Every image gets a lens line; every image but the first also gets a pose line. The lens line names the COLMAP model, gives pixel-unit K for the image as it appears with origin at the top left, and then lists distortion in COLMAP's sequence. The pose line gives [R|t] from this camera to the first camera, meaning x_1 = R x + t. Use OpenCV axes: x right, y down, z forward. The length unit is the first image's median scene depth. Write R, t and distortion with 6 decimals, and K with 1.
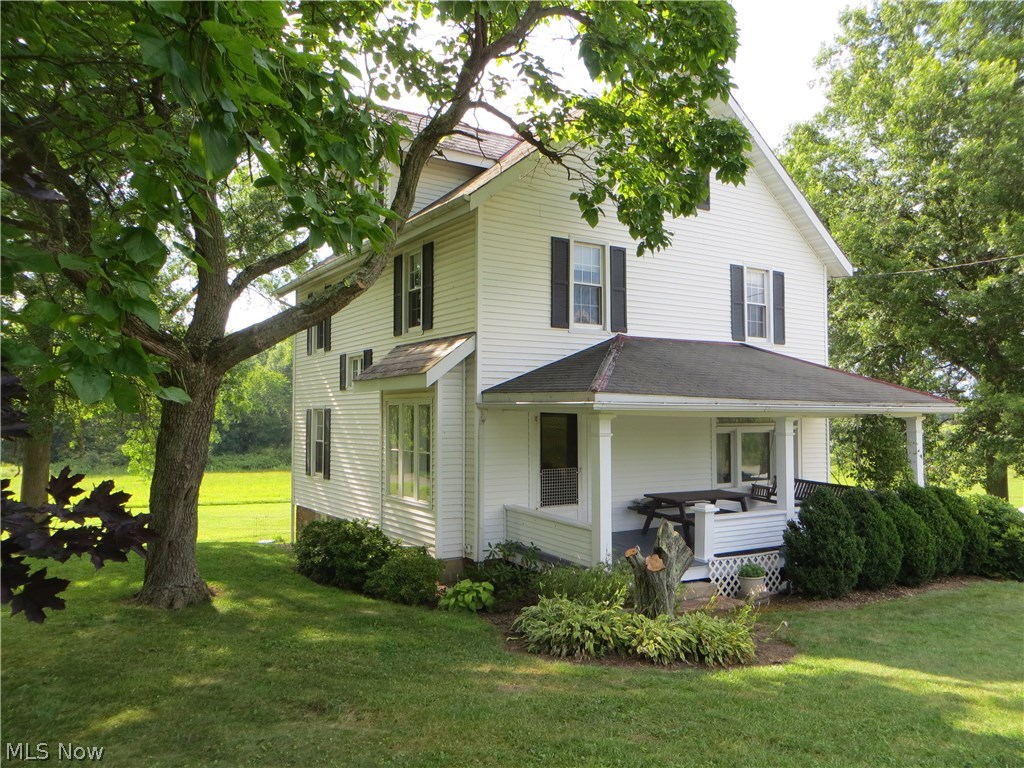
lens RADIAL K [[776.8, 0, 512.0], [0, 776.8, 384.0], [0, 0, 1]] dist [-0.001503, -0.009151]
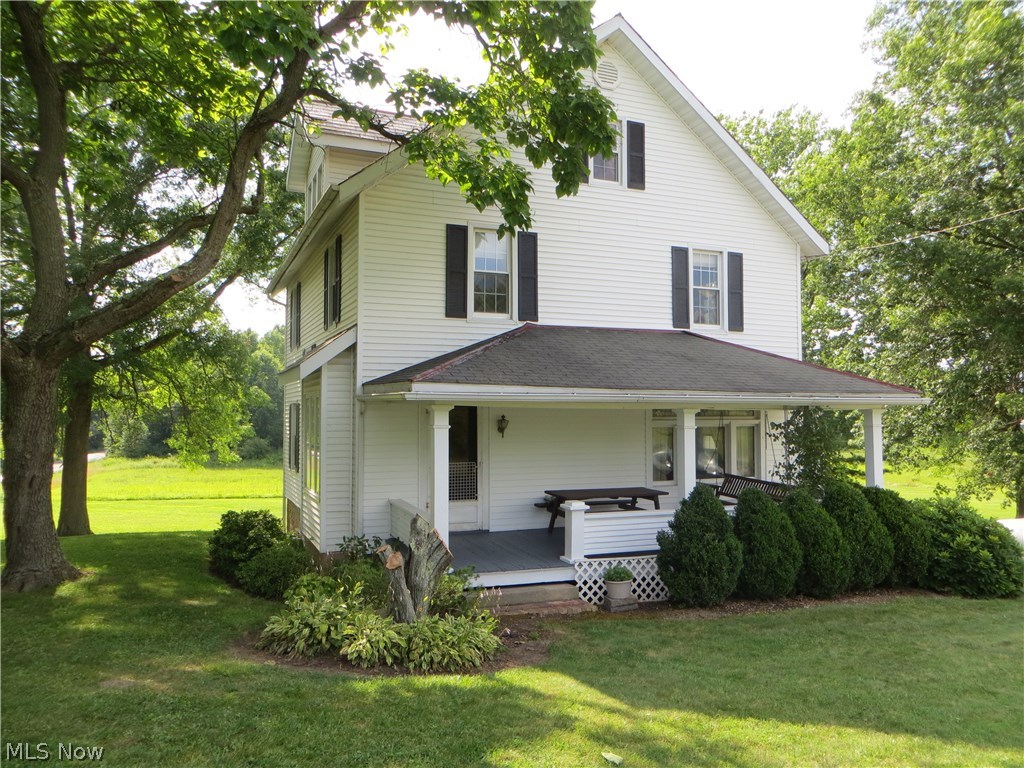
lens RADIAL K [[776.5, 0, 512.0], [0, 776.5, 384.0], [0, 0, 1]] dist [-0.003247, 0.002866]
pose [[0.985645, -0.008258, -0.168627, 0.308589], [0.008744, 0.999959, 0.002139, 0.009316], [0.168602, -0.003583, 0.985678, 0.059337]]
